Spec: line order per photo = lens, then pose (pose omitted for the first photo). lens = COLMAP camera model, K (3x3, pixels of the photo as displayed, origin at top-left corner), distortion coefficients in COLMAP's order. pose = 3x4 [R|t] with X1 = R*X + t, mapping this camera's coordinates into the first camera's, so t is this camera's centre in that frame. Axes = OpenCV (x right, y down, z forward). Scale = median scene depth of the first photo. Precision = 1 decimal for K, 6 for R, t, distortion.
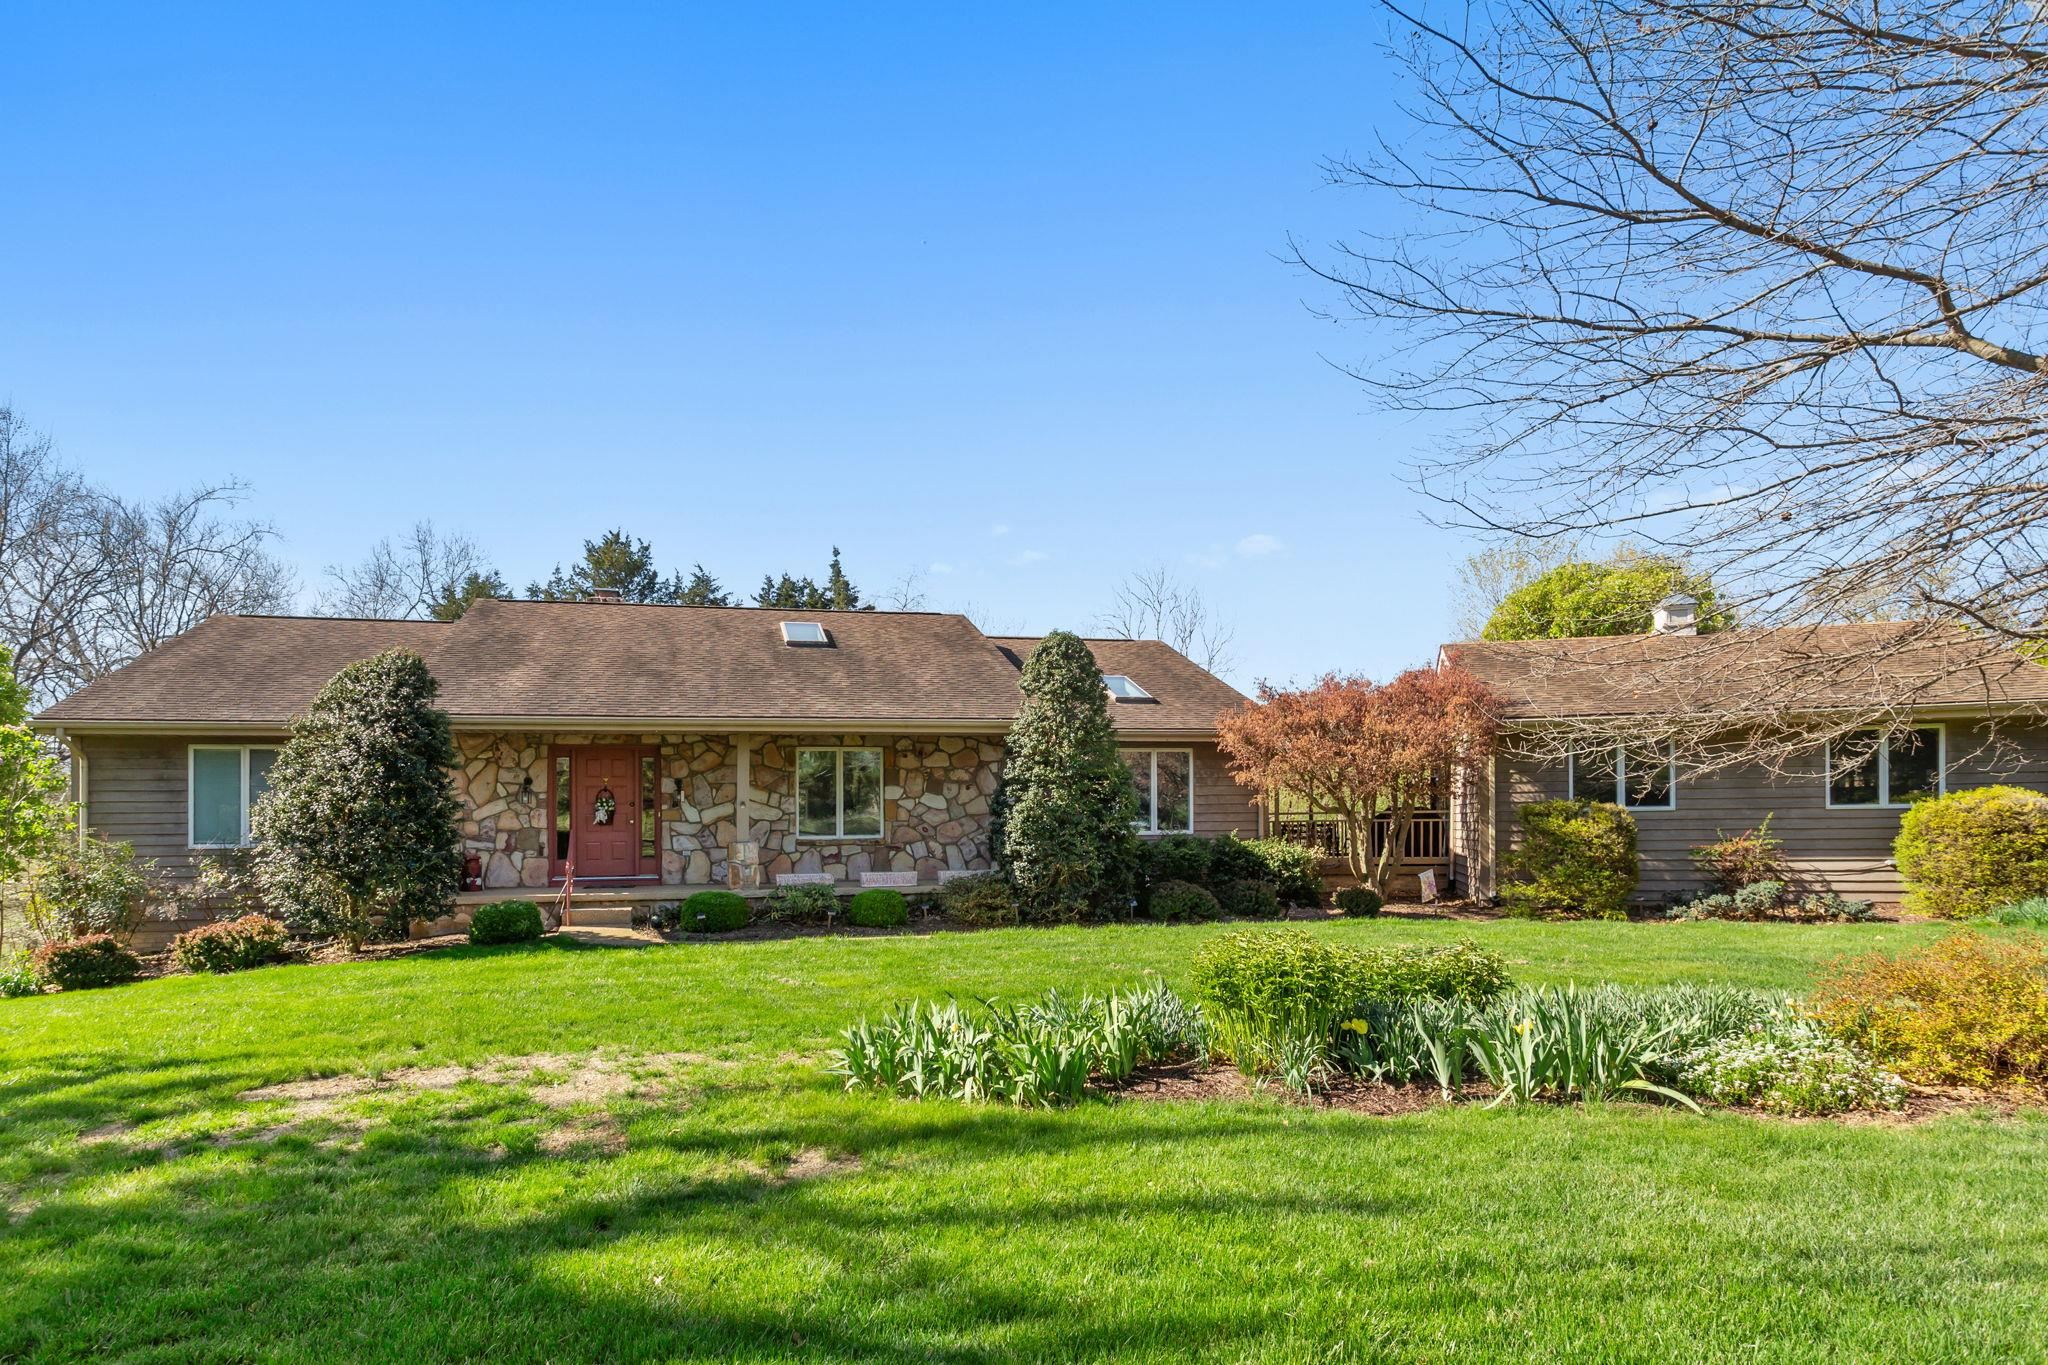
lens RADIAL K [[2035.9, 0, 1023.2], [0, 2035.9, 756.2], [0, 0, 1]] dist [-0.002754, 0.027652]
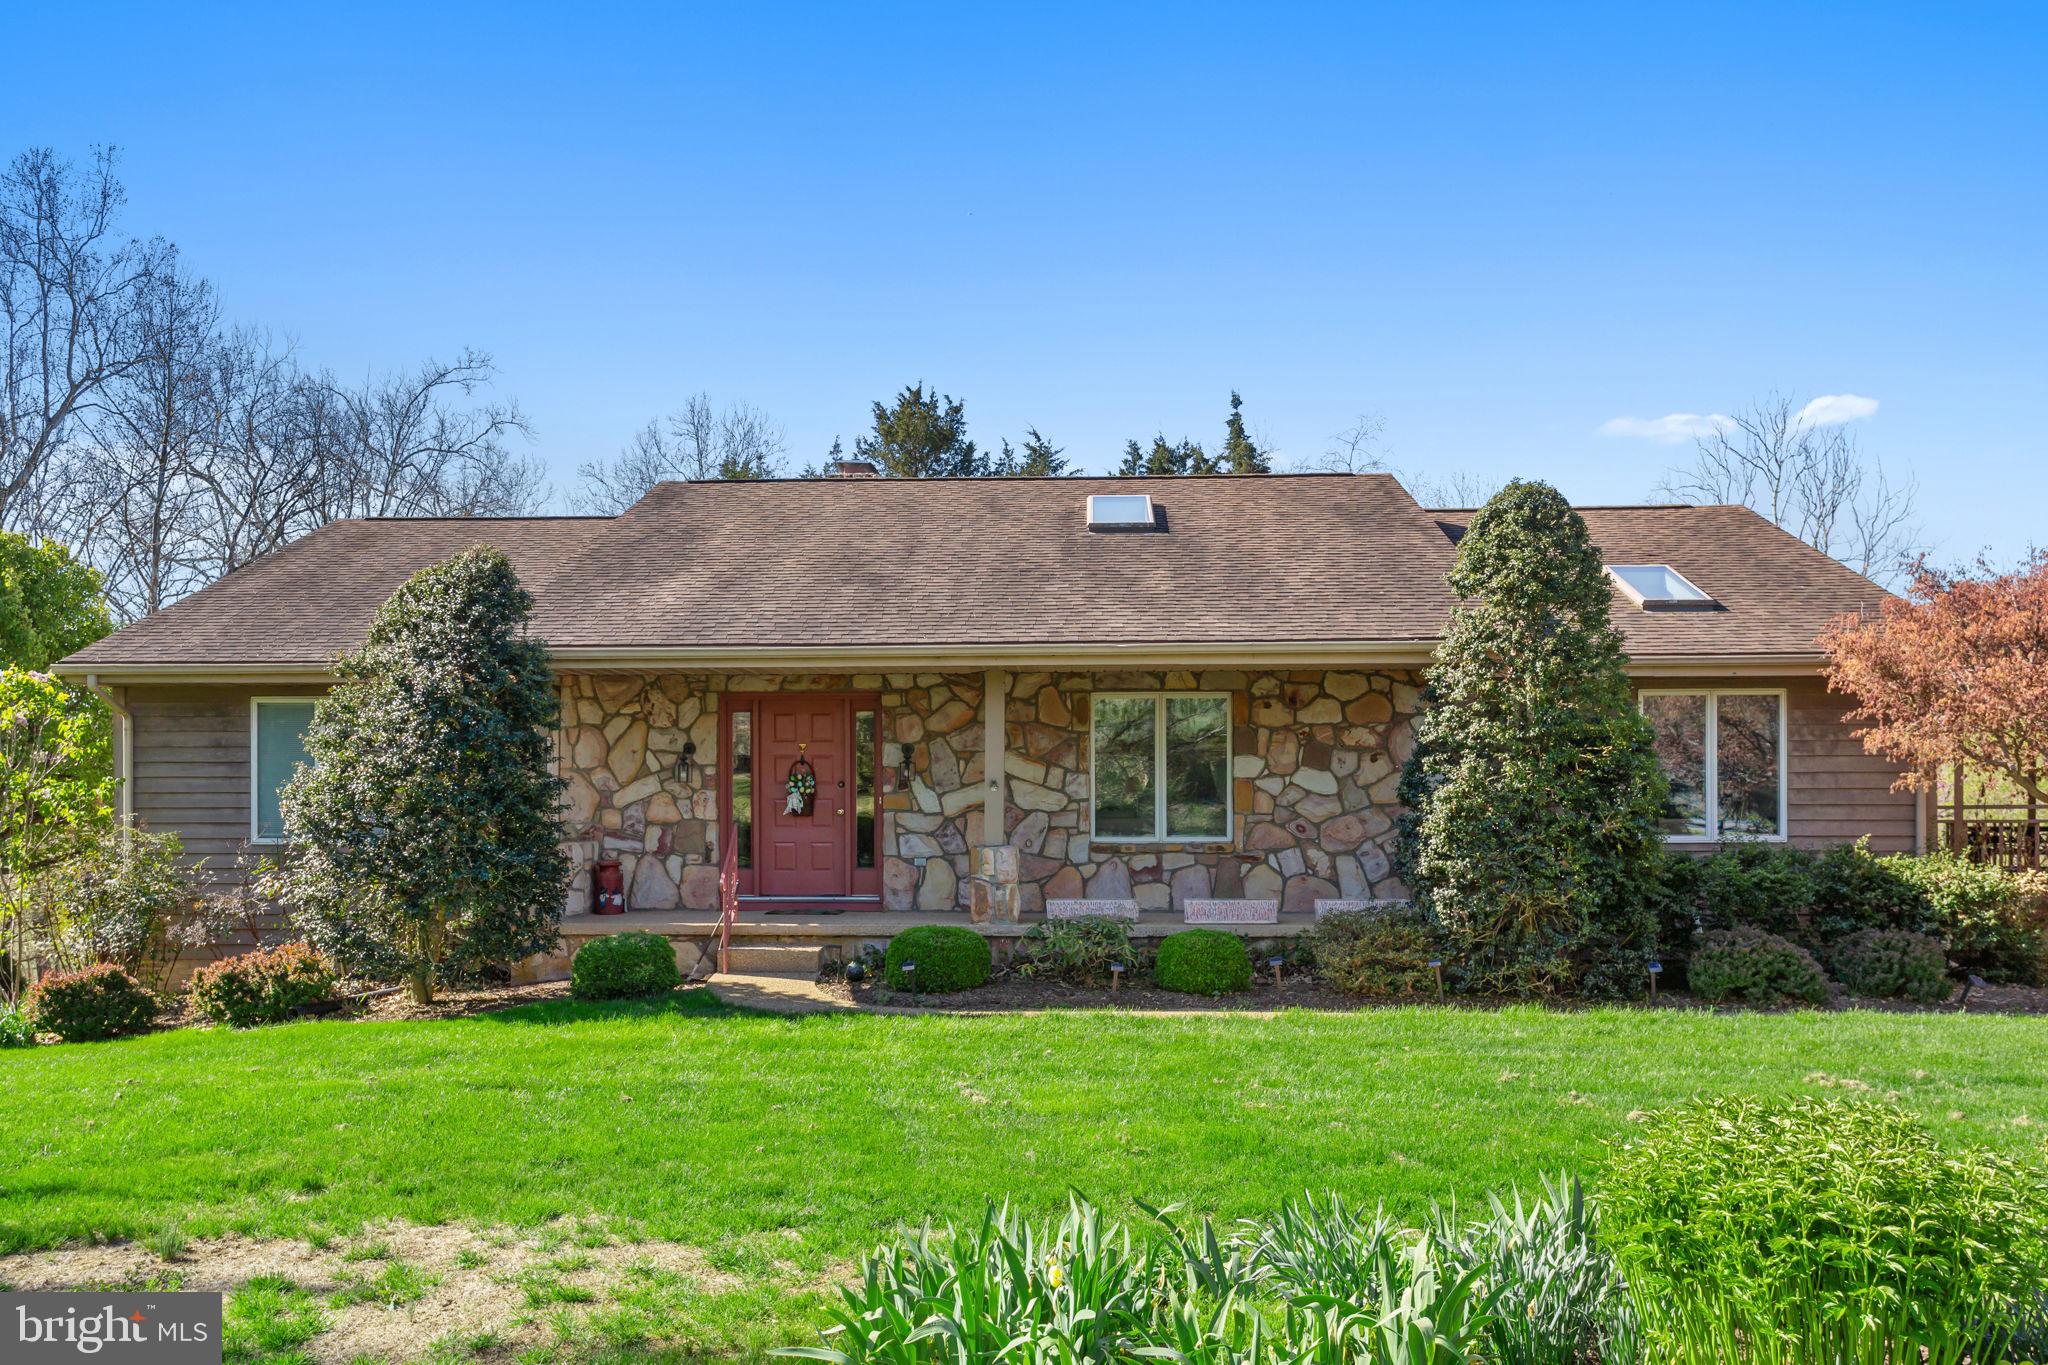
lens RADIAL K [[2035.9, 0, 1023.2], [0, 2035.9, 756.2], [0, 0, 1]] dist [-0.002754, 0.027652]
pose [[0.934974, -0.000213, -0.354716, 0.089180], [0.003694, 0.999951, 0.009136, 0.009196], [0.354697, -0.009853, 0.934929, 0.421664]]
